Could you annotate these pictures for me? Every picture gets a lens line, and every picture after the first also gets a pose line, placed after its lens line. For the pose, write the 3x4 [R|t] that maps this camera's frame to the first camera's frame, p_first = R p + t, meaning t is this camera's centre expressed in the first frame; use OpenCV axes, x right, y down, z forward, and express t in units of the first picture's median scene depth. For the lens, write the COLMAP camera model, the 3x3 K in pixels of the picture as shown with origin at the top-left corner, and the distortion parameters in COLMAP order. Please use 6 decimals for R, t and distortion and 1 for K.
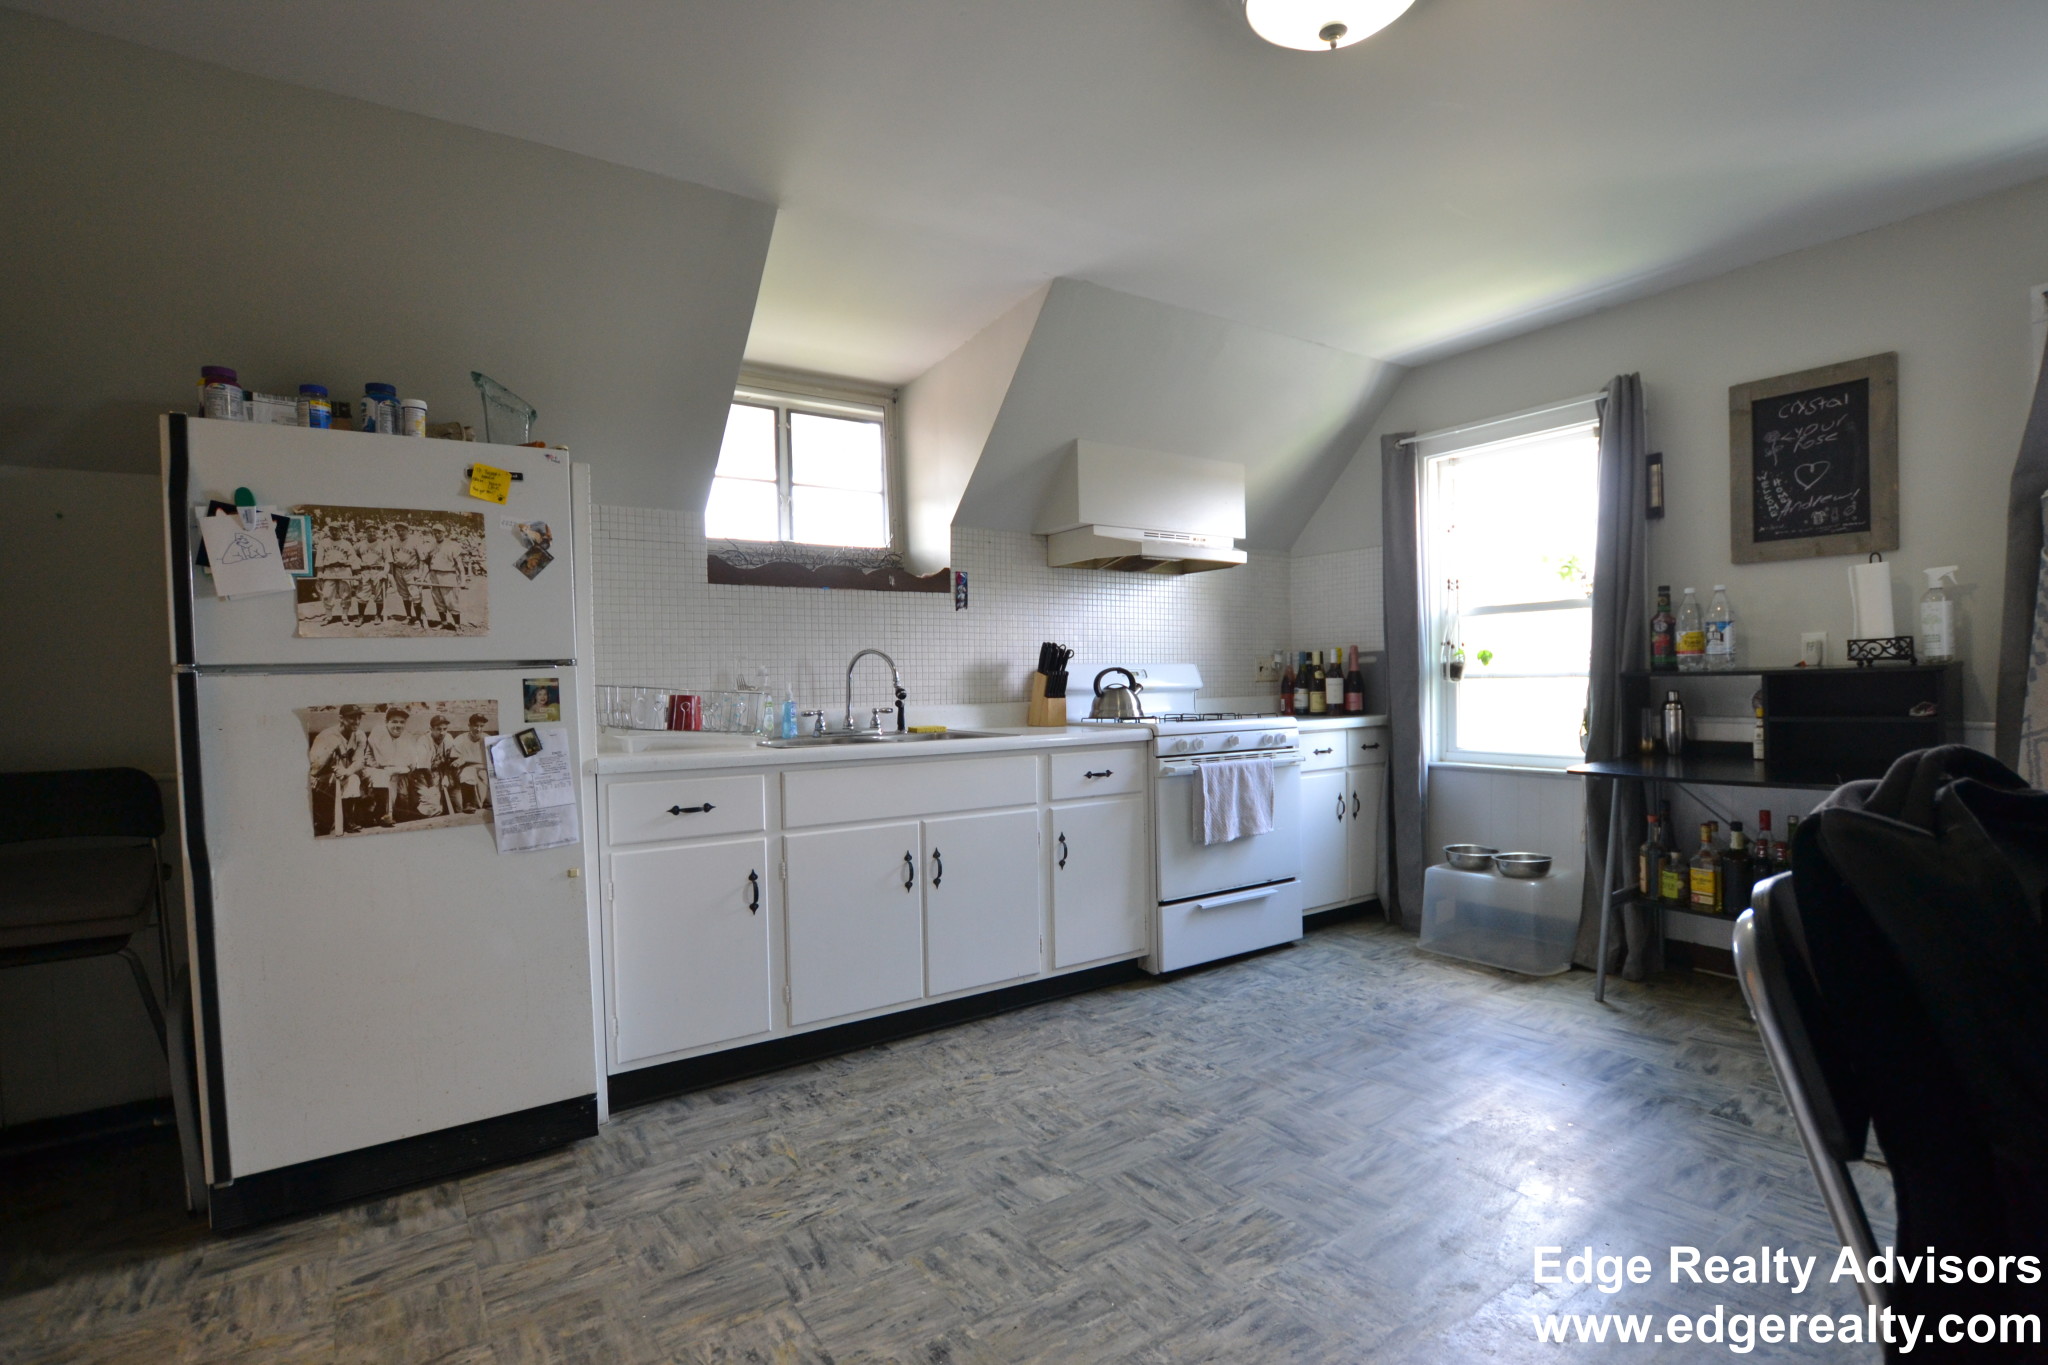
lens RADIAL K [[922.6, 0, 1024.0], [0, 922.6, 682.5], [0, 0, 1]] dist [-0.024473, 0.000405]
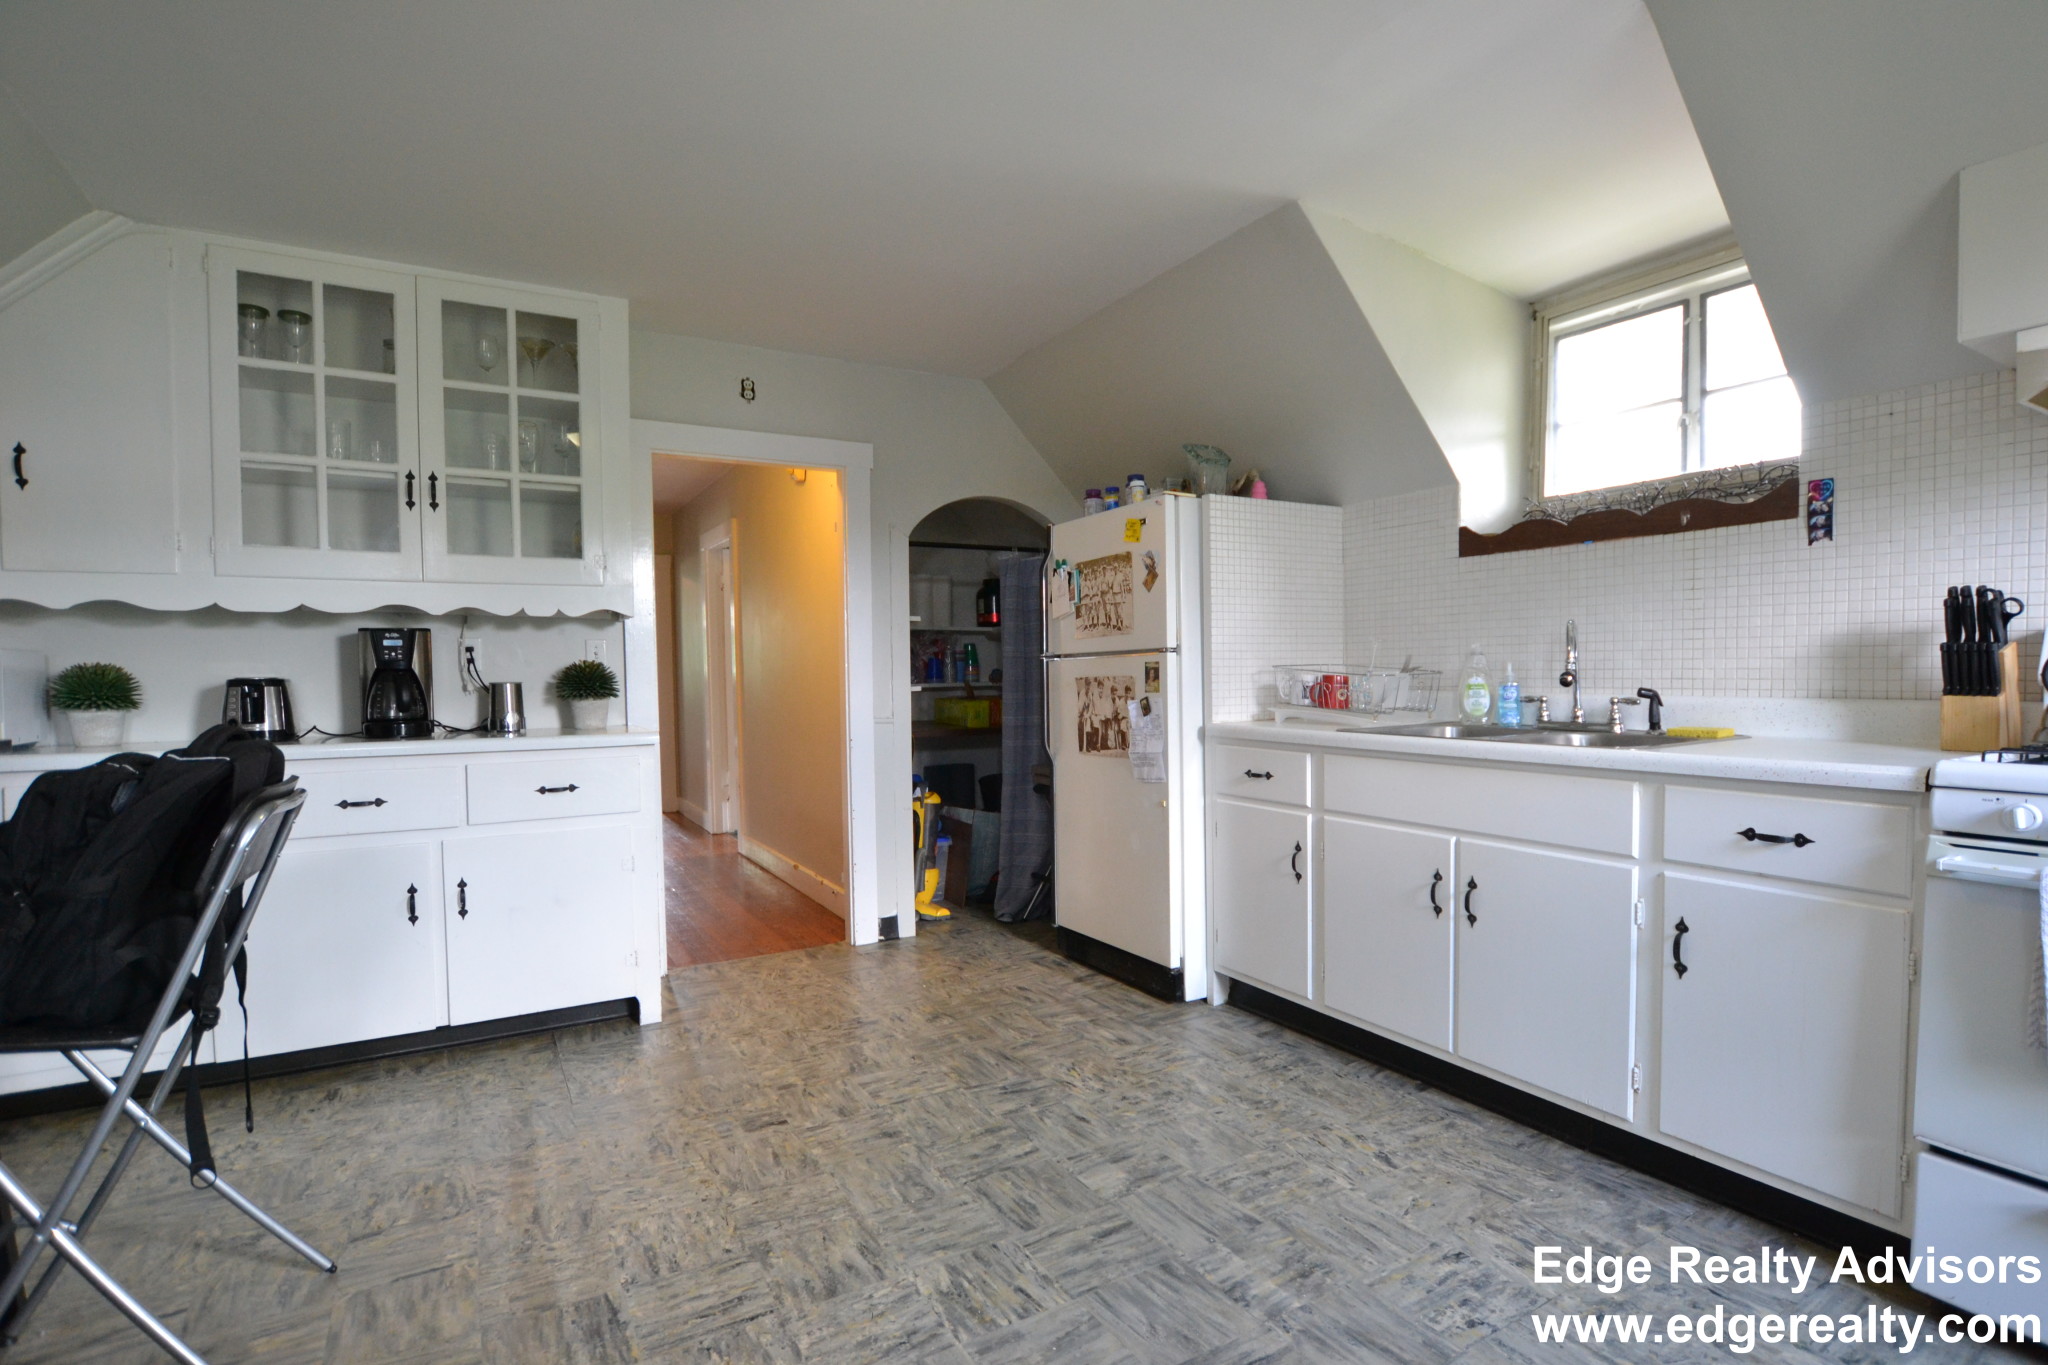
lens RADIAL K [[899.0, 0, 1024.0], [0, 899.0, 682.5], [0, 0, 1]] dist [-0.027829, 0.000087]
pose [[-0.006147, 0.032910, -0.999439, 0.896170], [0.011326, 0.999396, 0.032839, -0.021130], [0.999917, -0.011117, -0.006516, 0.844196]]
